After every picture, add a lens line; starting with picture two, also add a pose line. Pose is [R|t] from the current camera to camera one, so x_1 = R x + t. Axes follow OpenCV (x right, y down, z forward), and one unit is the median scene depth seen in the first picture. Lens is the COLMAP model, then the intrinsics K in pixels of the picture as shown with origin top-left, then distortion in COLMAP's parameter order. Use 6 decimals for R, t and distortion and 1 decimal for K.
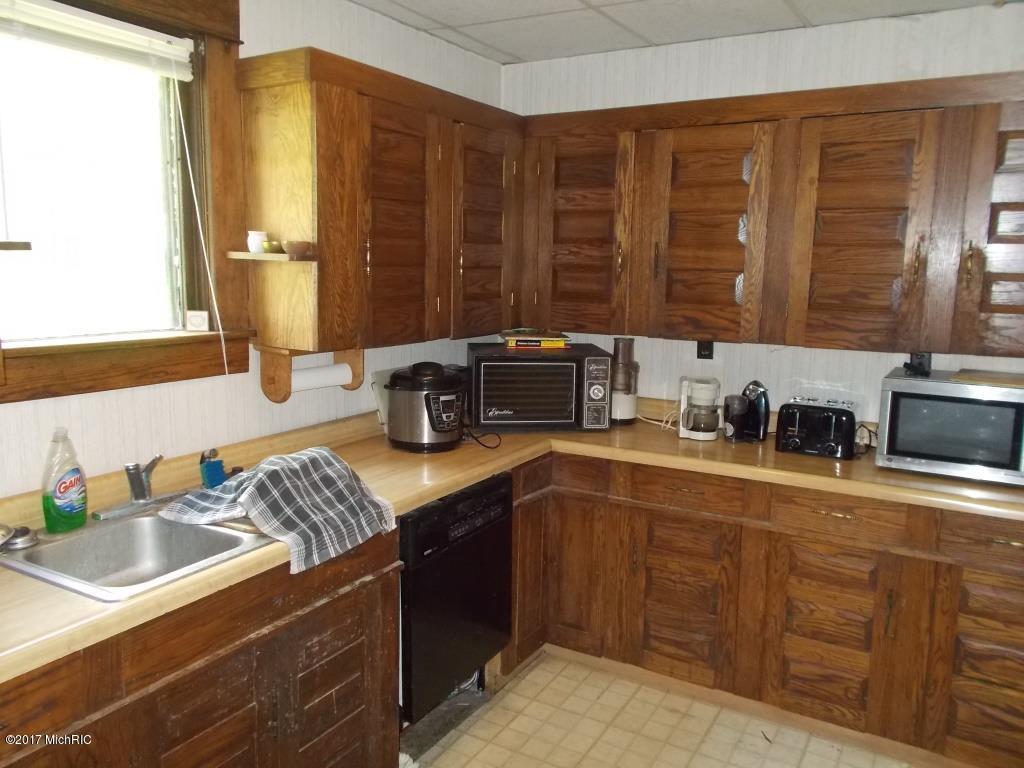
lens RADIAL K [[800.0, 0, 515.0], [0, 800.0, 379.6], [0, 0, 1]] dist [0.011977, 0.005932]
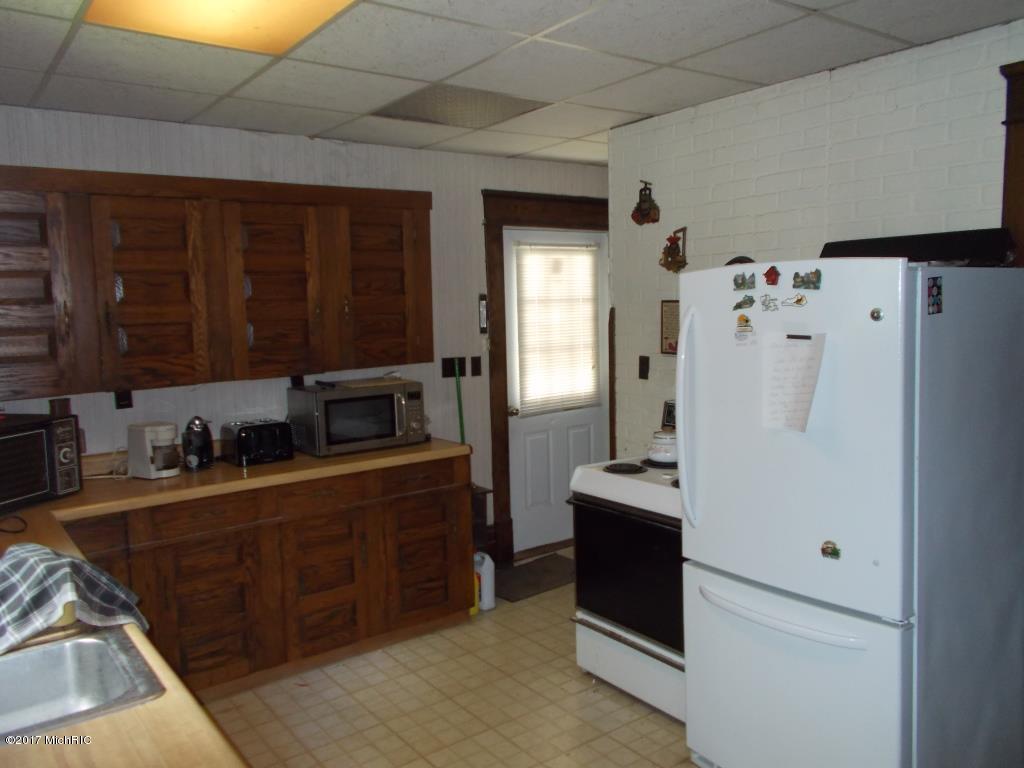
lens RADIAL K [[800.0, 0, 515.0], [0, 800.0, 379.6], [0, 0, 1]] dist [0.011977, 0.005932]
pose [[0.391363, -0.117202, 0.912742, -0.603091], [0.175336, 0.983183, 0.051067, -0.030778], [-0.903378, 0.140050, 0.405331, 0.107079]]
